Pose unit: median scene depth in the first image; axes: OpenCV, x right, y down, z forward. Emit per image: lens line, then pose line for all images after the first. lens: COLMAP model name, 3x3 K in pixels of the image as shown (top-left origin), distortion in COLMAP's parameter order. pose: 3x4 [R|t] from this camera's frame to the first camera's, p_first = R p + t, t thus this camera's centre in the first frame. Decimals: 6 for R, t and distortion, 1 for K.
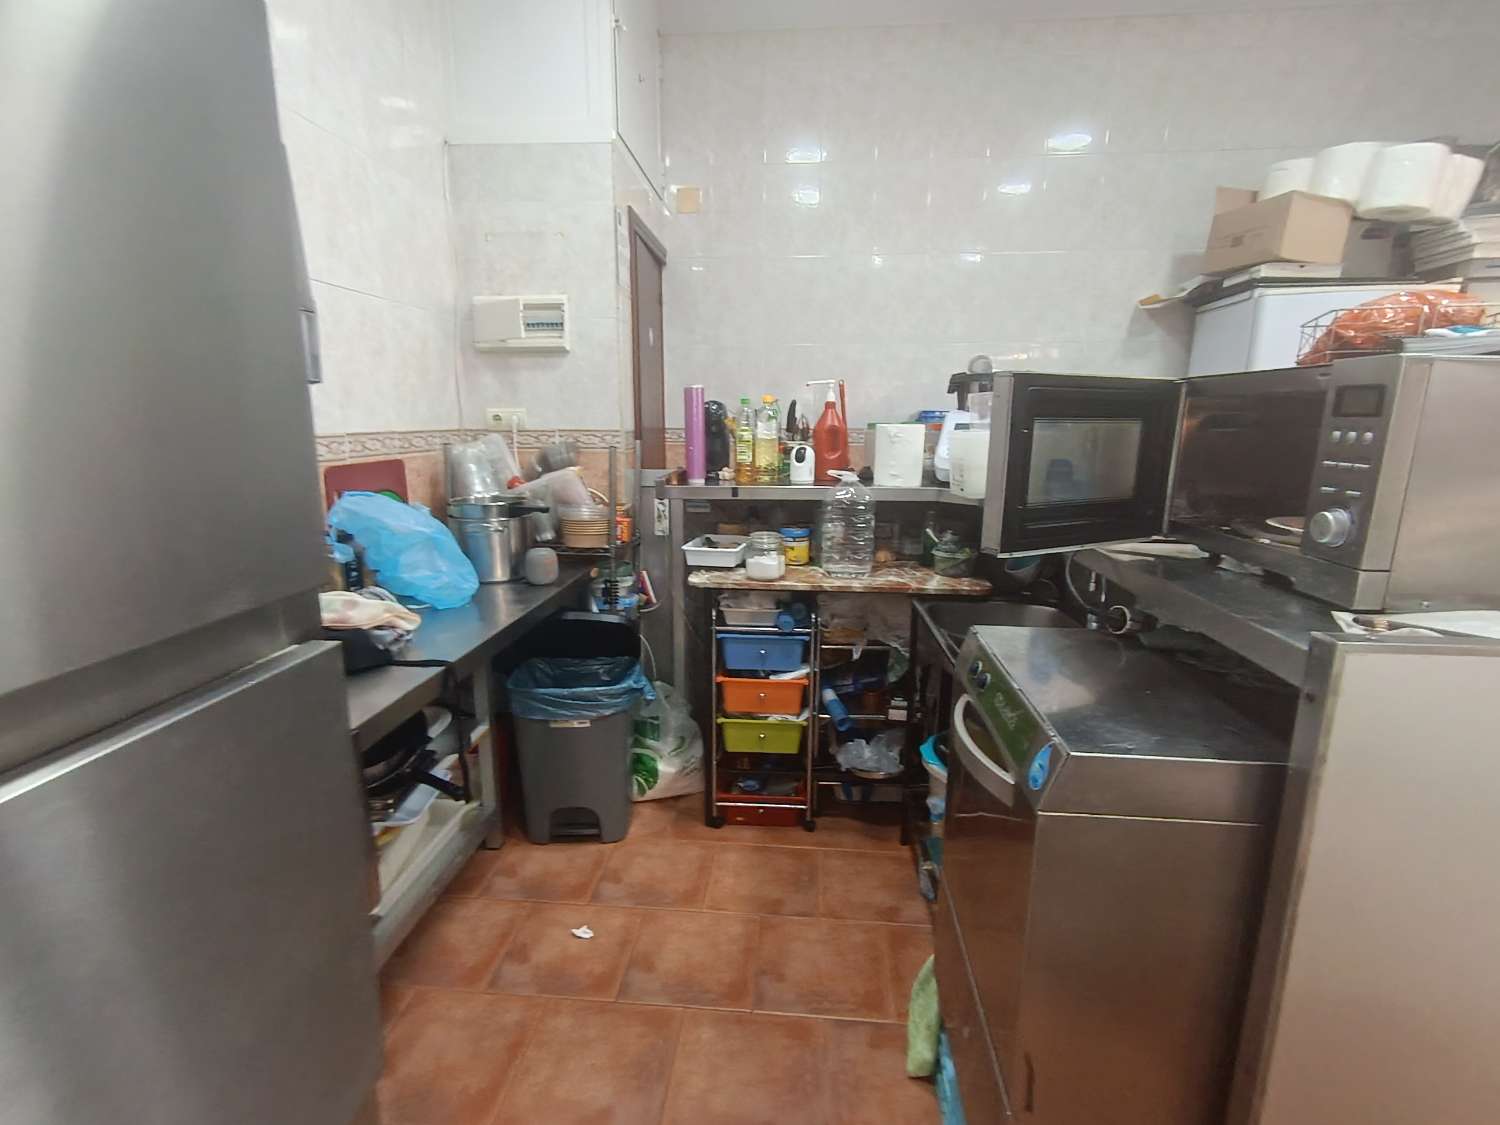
lens RADIAL K [[700.5, 0, 738.2], [0, 700.5, 566.4], [0, 0, 1]] dist [0.004956, -0.000274]
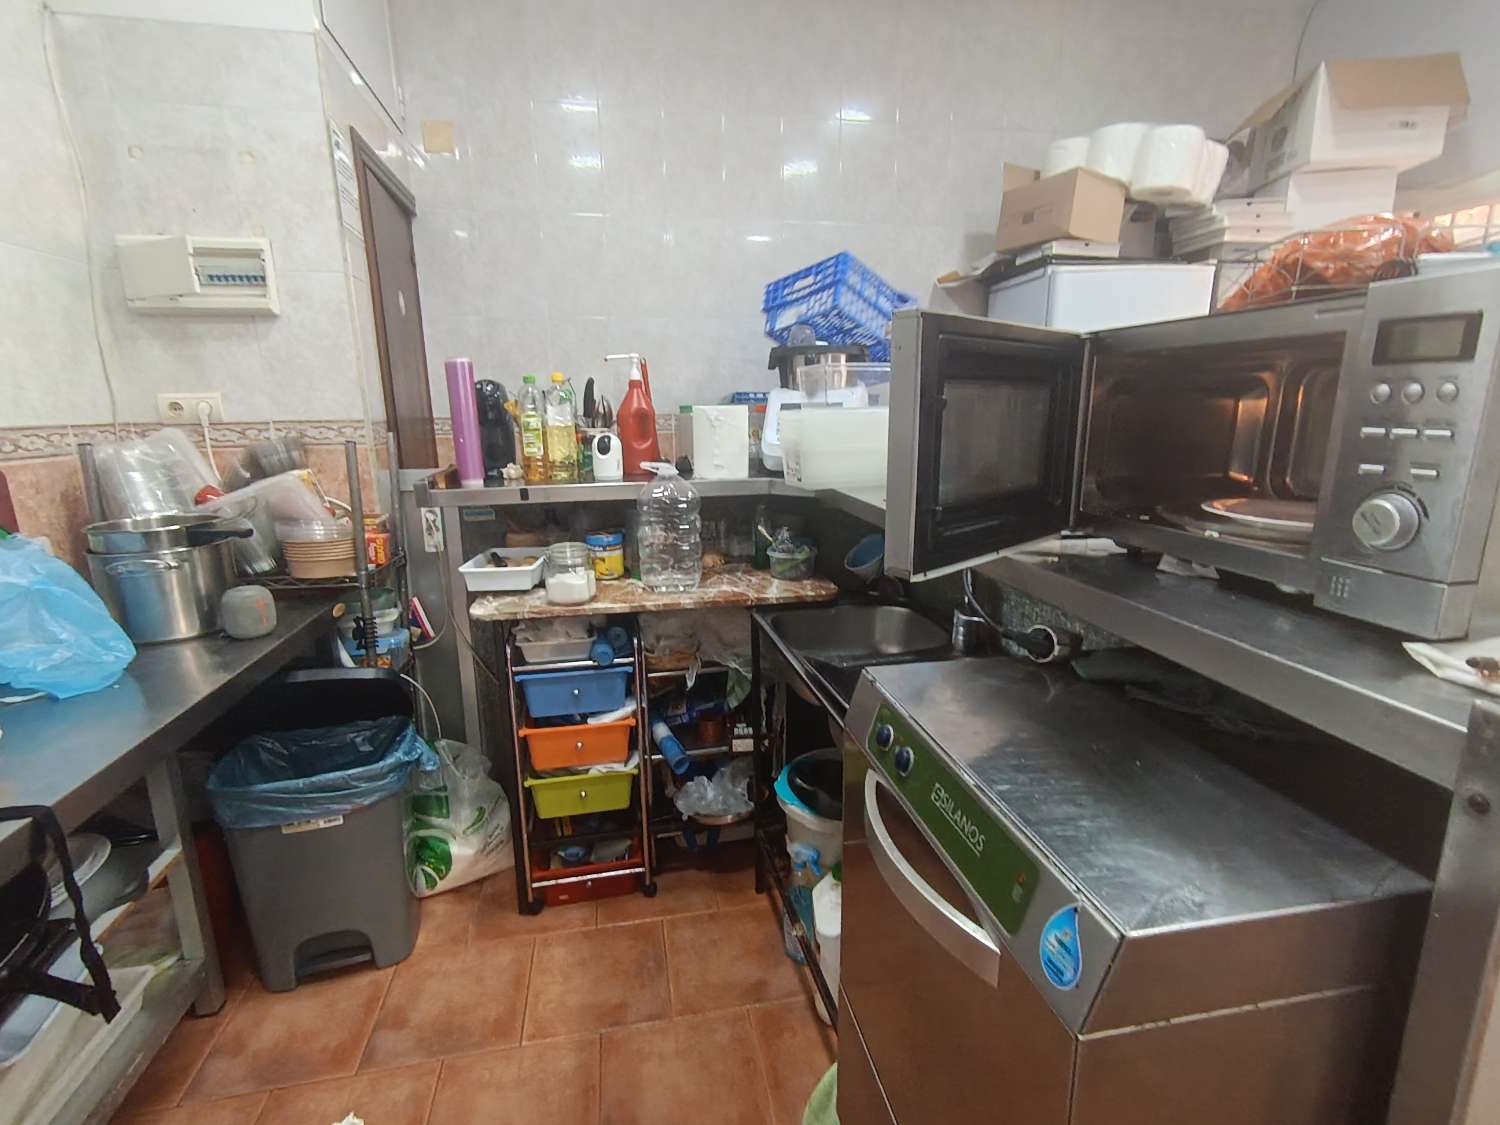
lens RADIAL K [[700.5, 0, 738.2], [0, 700.5, 566.4], [0, 0, 1]] dist [0.004956, -0.000274]
pose [[0.960314, -0.077440, 0.267956, 0.009099], [0.073641, 0.996991, 0.024215, -0.026214], [-0.269025, -0.003521, 0.963127, 0.171010]]
